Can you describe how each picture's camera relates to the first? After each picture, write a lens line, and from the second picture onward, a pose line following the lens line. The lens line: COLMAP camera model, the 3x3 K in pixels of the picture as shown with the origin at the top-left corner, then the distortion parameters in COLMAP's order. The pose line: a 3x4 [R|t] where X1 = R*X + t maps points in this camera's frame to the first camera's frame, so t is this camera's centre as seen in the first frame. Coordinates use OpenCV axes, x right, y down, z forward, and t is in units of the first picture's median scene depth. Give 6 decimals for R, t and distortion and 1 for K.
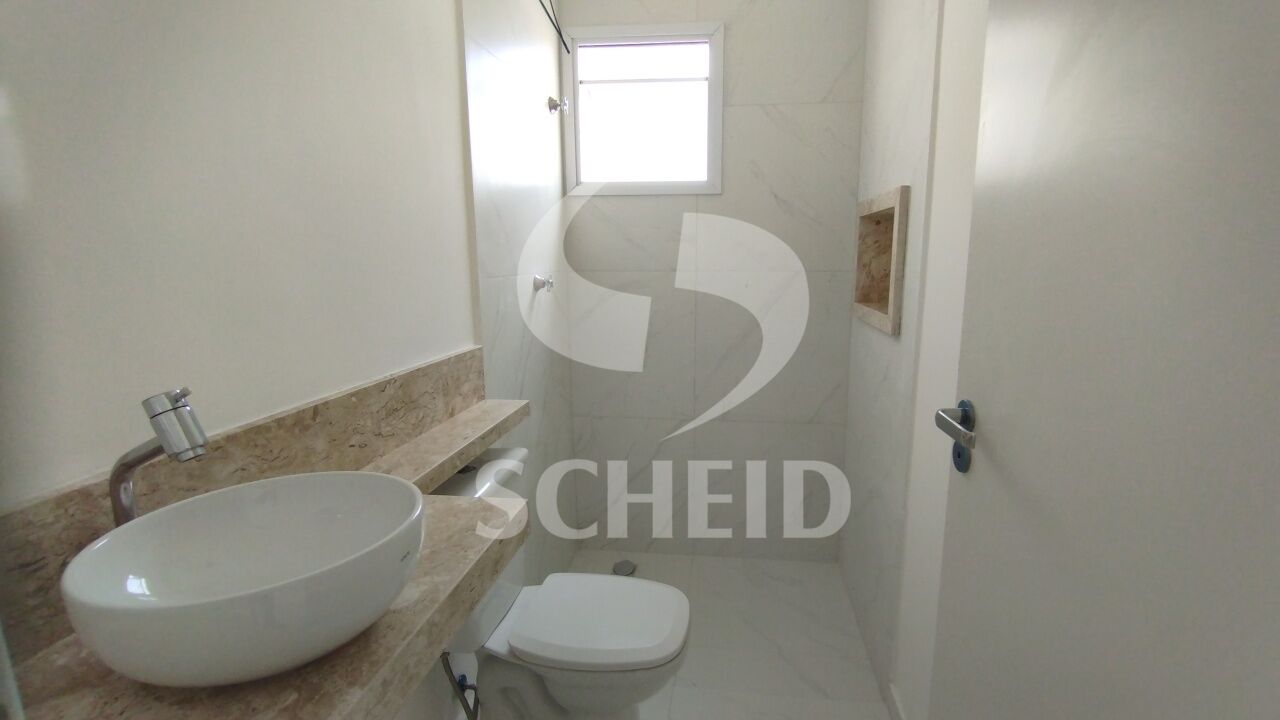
lens RADIAL K [[585.2, 0, 645.9], [0, 585.2, 360.1], [0, 0, 1]] dist [0.016757, -0.013975]
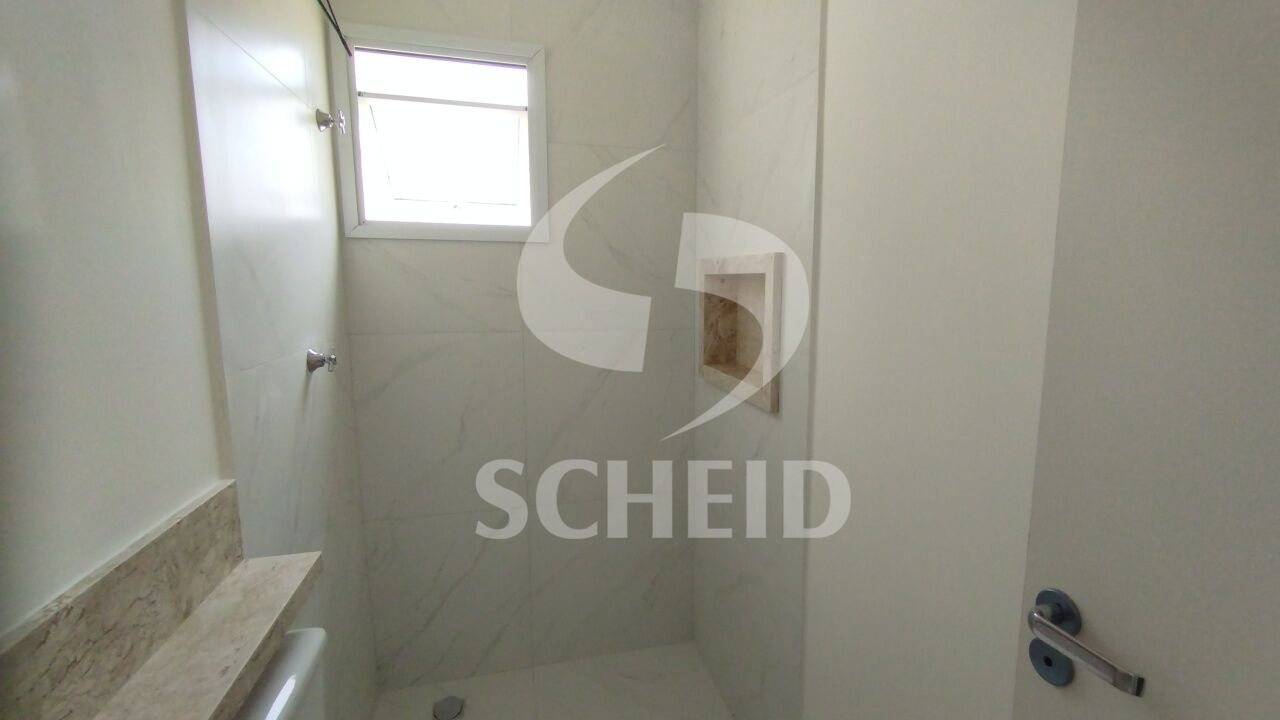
lens RADIAL K [[585.2, 0, 645.9], [0, 585.2, 360.1], [0, 0, 1]] dist [0.016757, -0.013975]
pose [[0.926005, -0.047757, 0.374478, -0.077294], [0.063307, 0.997563, -0.029327, -0.086432], [-0.372165, 0.050864, 0.926772, 0.178370]]
